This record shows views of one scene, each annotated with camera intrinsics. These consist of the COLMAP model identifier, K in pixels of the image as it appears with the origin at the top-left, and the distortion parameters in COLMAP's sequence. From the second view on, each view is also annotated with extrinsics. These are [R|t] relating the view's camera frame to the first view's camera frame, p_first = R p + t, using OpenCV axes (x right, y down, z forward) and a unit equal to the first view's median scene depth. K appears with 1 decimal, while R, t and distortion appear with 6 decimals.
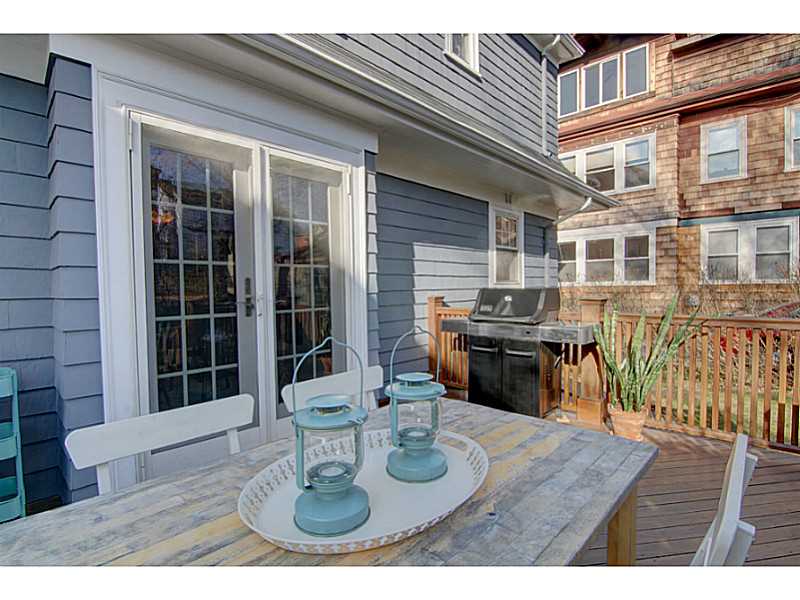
lens RADIAL K [[407.1, 0, 398.2], [0, 407.1, 298.0], [0, 0, 1]] dist [-0.021285, -0.000845]
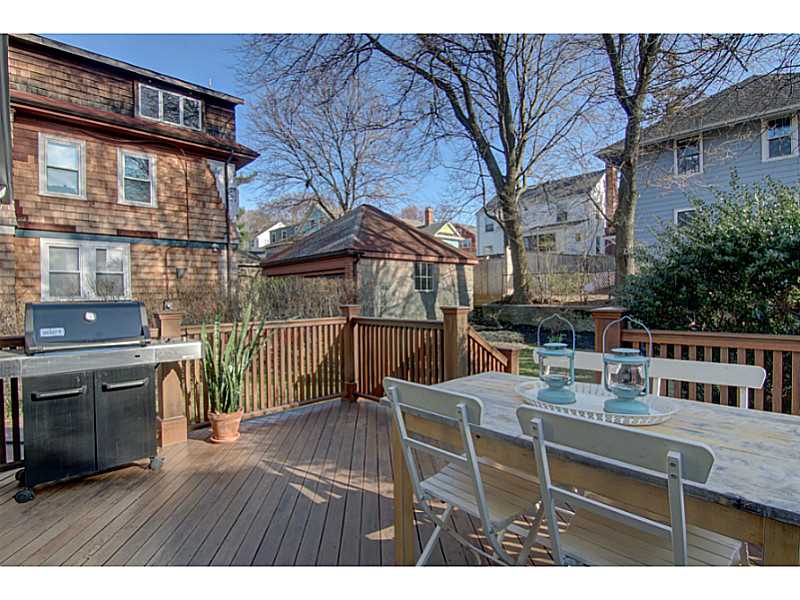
lens RADIAL K [[403.8, 0, 397.7], [0, 403.8, 300.7], [0, 0, 1]] dist [-0.013160, -0.006693]
pose [[0.070994, -0.000756, 0.997476, -0.118933], [0.039454, 0.999219, -0.002051, -0.000833], [-0.996696, 0.039500, 0.070968, 0.112421]]
